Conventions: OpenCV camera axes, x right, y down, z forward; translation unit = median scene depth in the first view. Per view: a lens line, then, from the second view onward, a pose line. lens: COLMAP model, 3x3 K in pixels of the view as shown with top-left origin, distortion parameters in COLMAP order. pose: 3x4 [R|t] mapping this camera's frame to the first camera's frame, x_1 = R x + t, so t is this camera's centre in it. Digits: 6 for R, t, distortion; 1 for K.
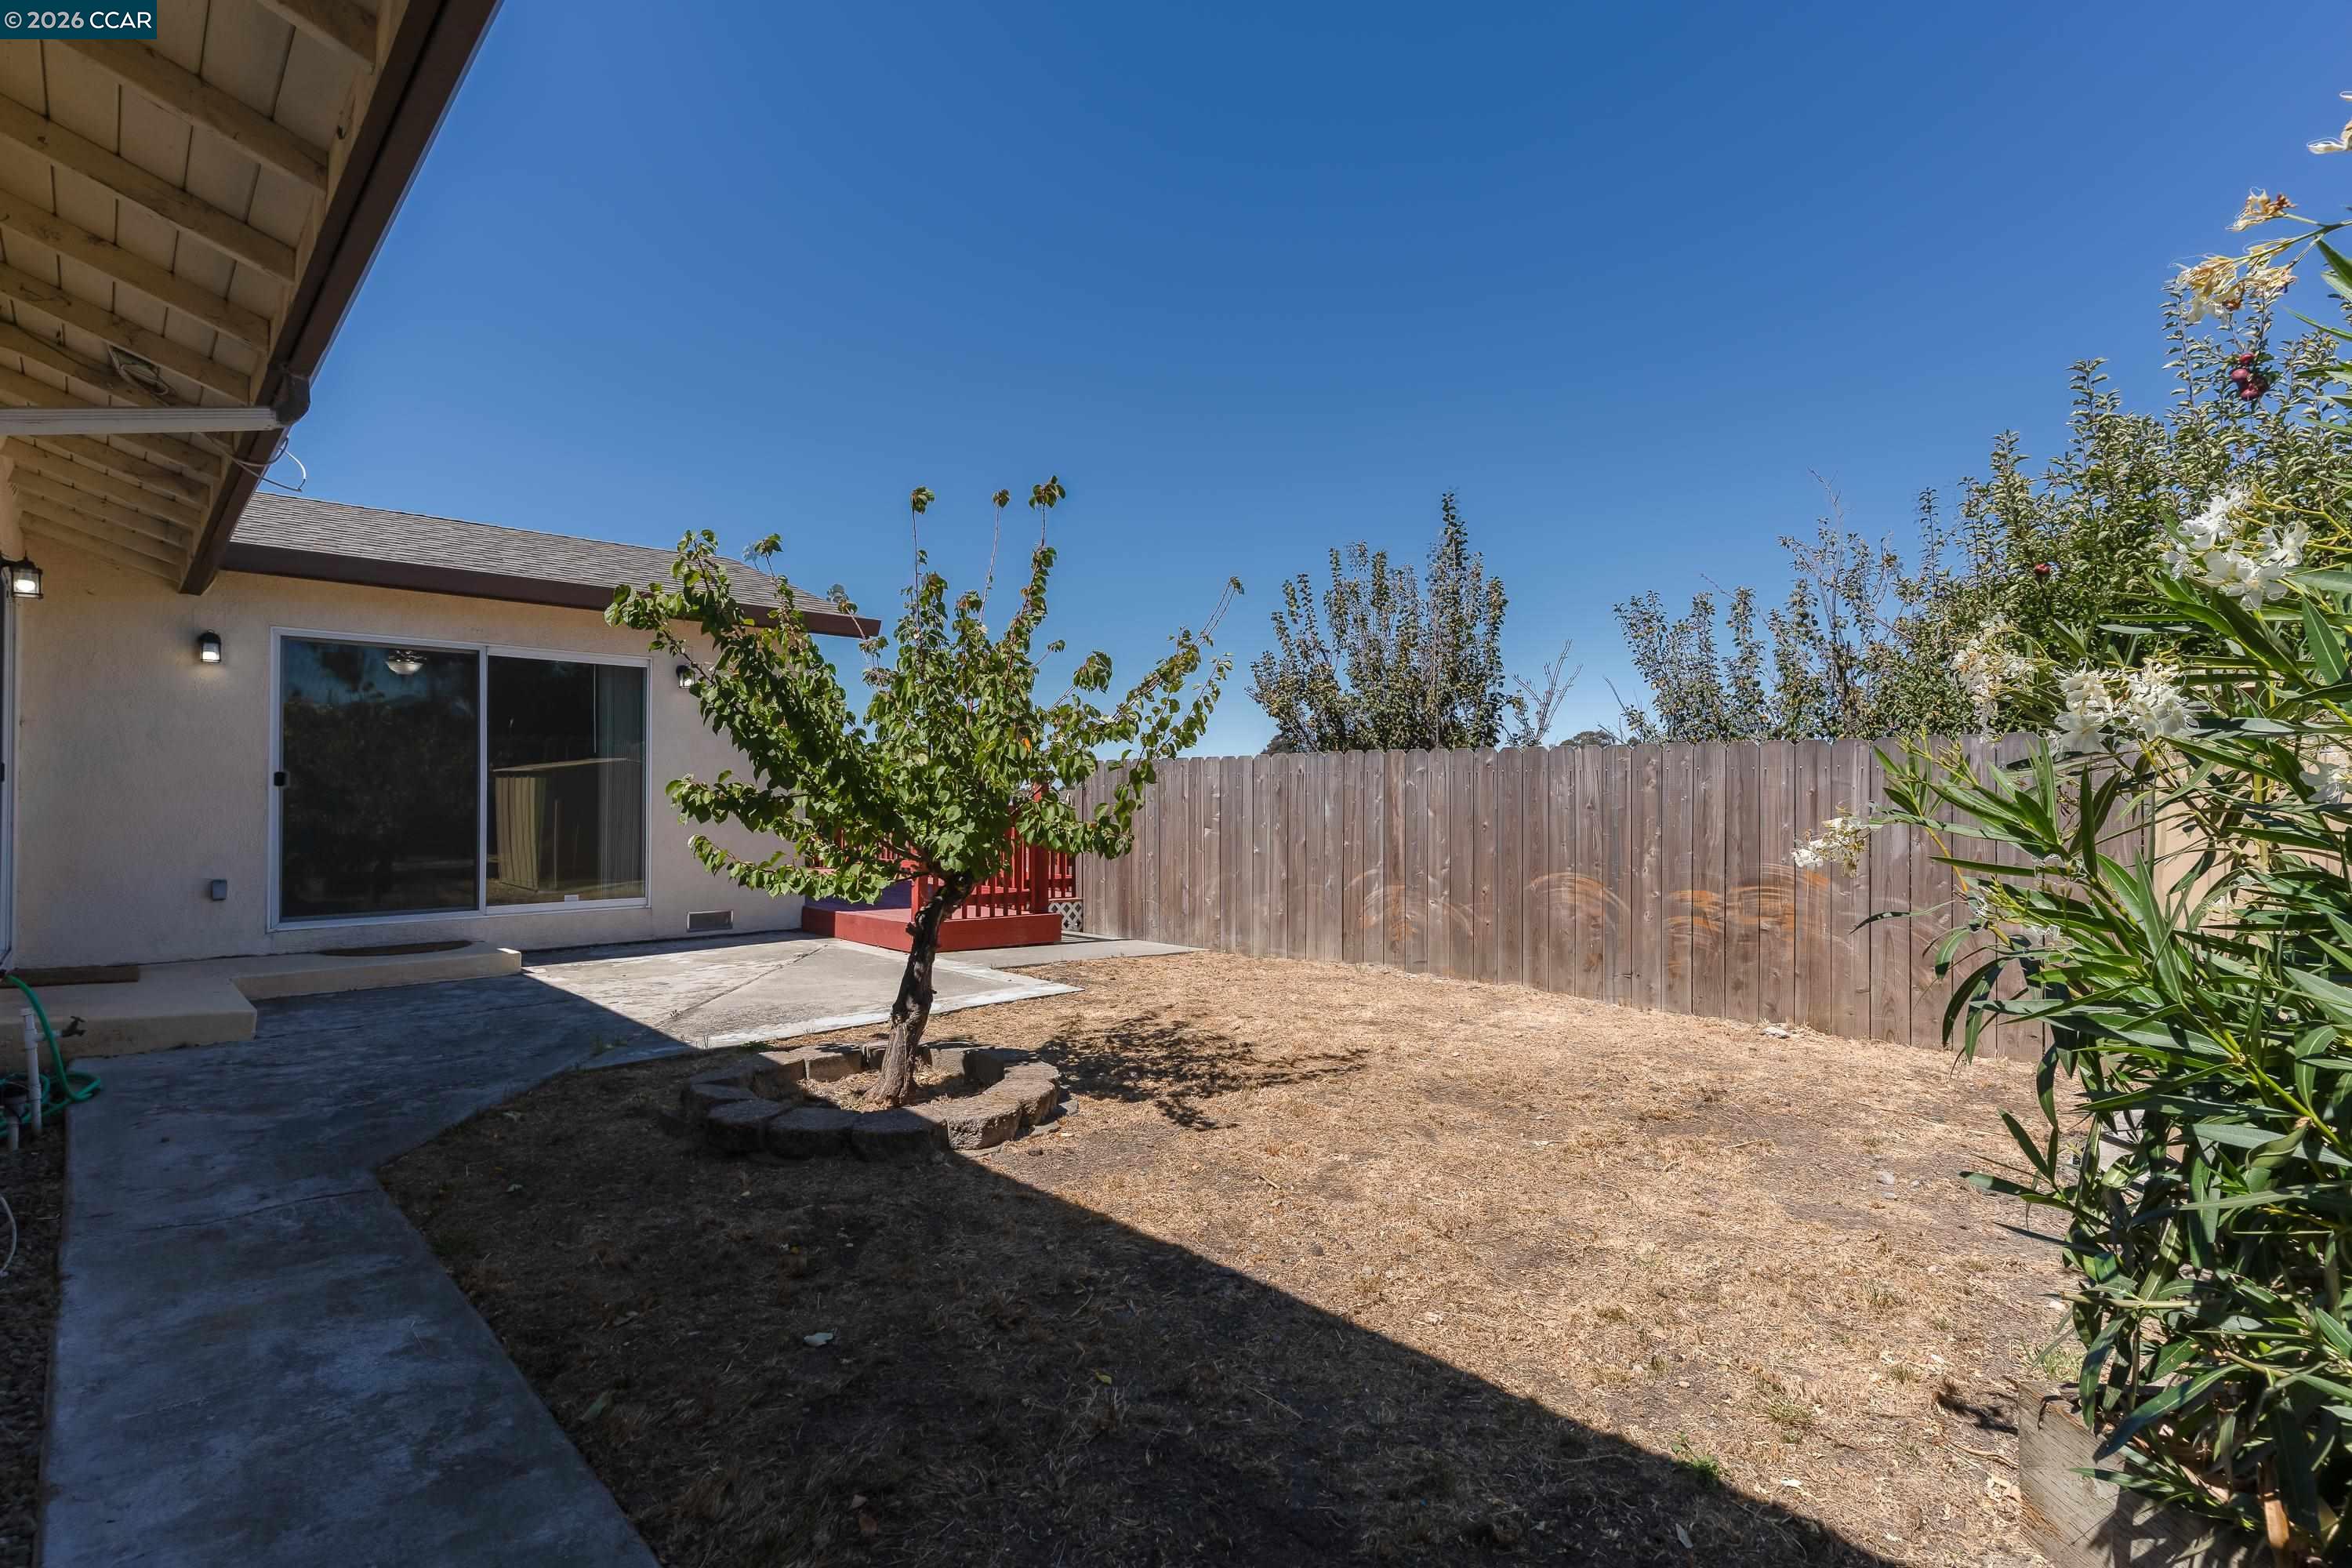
lens RADIAL K [[1121.5, 0, 1165.2], [0, 1121.5, 791.0], [0, 0, 1]] dist [0.000161, 0.003923]
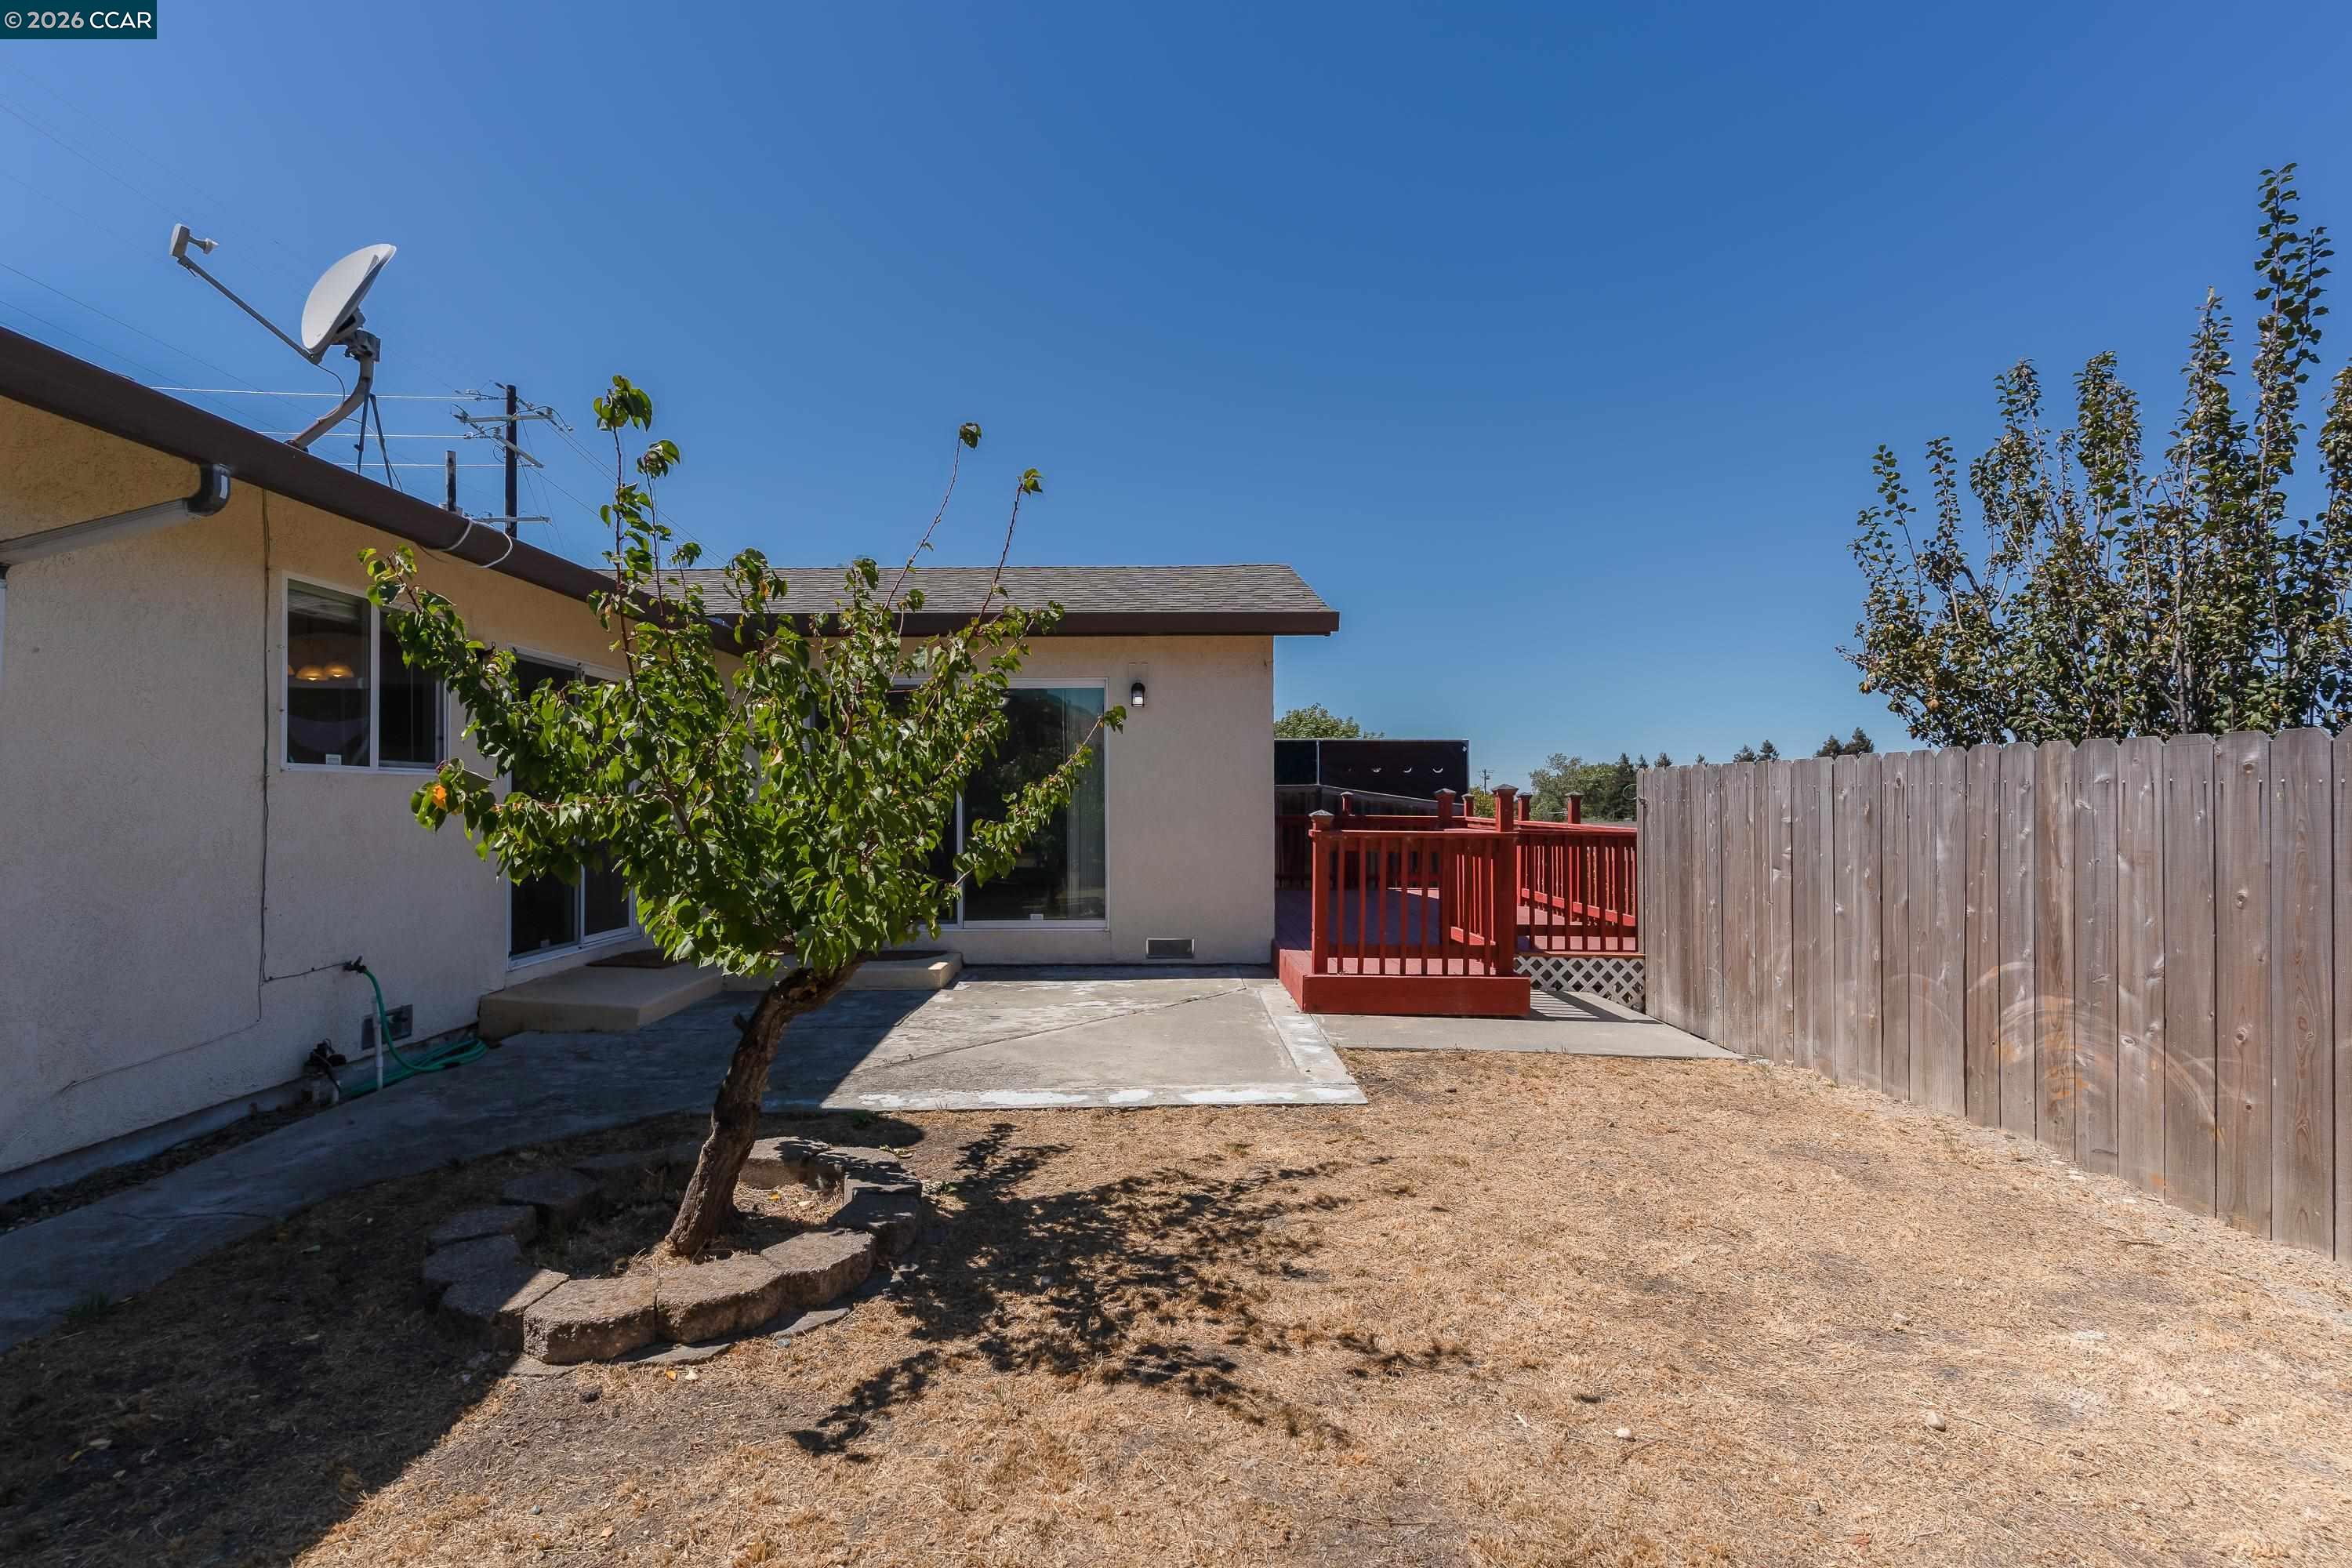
lens RADIAL K [[1121.5, 0, 1166.6], [0, 1121.5, 788.3], [0, 0, 1]] dist [0.000161, 0.003923]
pose [[0.732054, -0.011443, -0.681151, 0.266858], [0.008289, 0.999935, -0.007890, -0.014006], [0.681196, 0.000130, 0.732101, 0.332416]]
